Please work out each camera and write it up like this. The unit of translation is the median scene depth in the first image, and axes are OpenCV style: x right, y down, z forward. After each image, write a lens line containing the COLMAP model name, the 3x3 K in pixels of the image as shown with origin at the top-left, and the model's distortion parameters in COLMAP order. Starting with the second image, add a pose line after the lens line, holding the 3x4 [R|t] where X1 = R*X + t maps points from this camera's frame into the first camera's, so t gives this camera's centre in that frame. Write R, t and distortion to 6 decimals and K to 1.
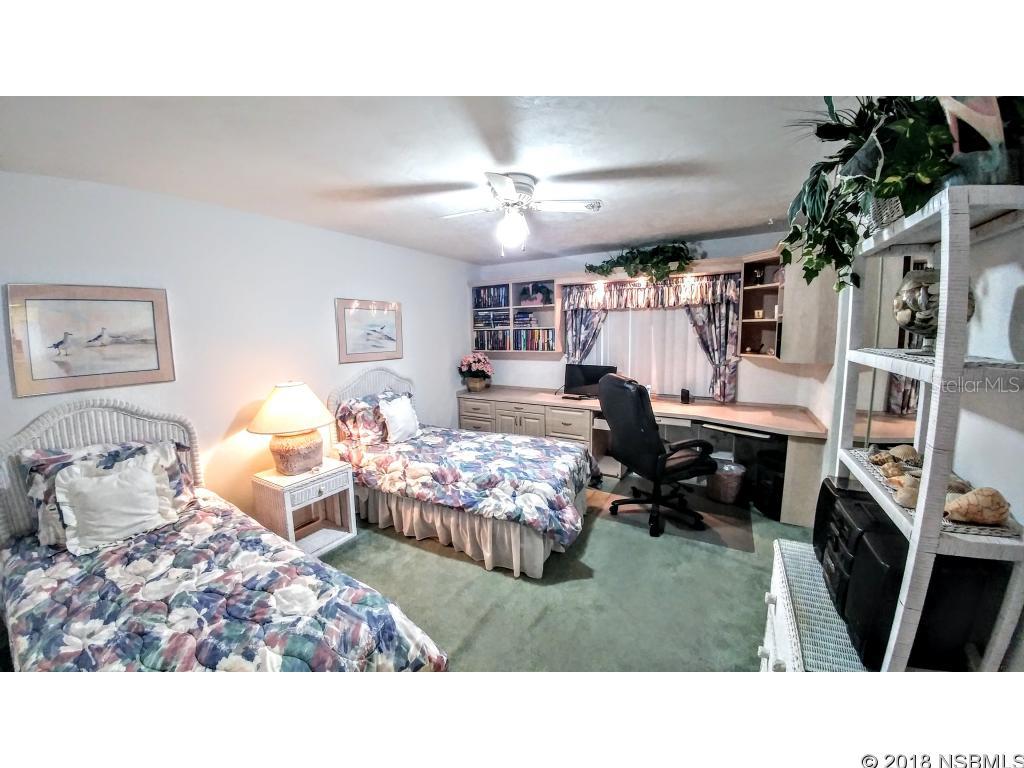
lens RADIAL K [[374.8, 0, 511.0], [0, 374.8, 374.3], [0, 0, 1]] dist [-0.043595, -0.001493]
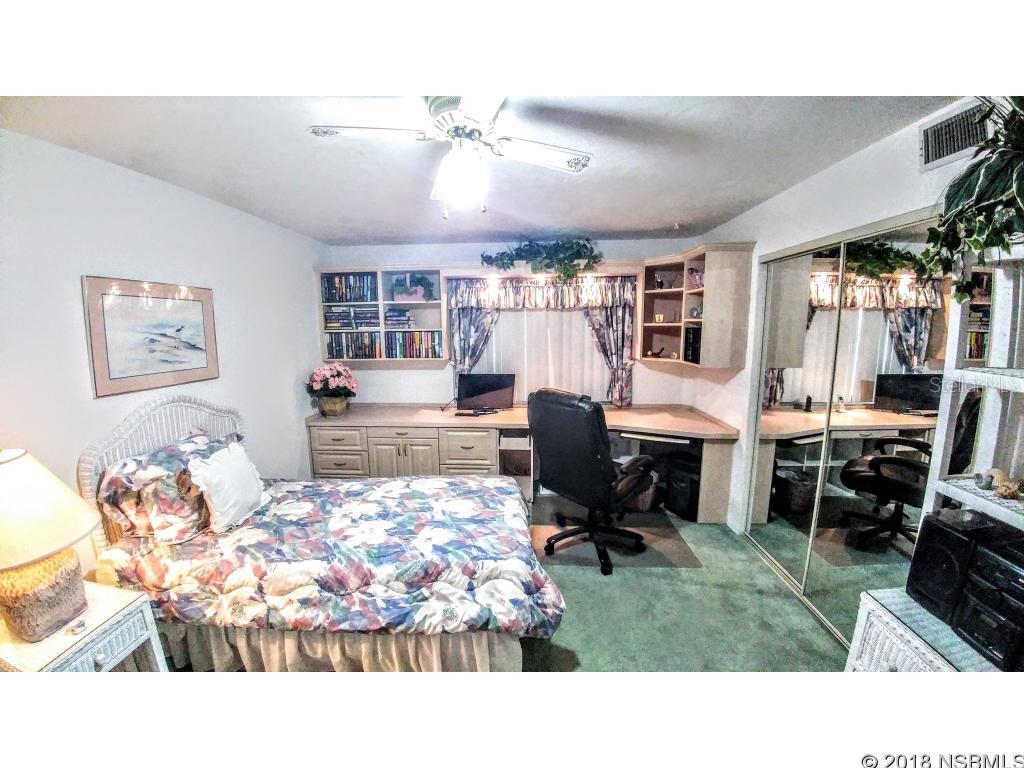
lens RADIAL K [[374.8, 0, 522.0], [0, 374.8, 376.8], [0, 0, 1]] dist [-0.043595, -0.001493]
pose [[0.890006, -0.048003, 0.453416, -0.136153], [0.043922, 0.998844, 0.019535, -0.041395], [-0.453829, 0.002529, 0.891085, 0.270944]]
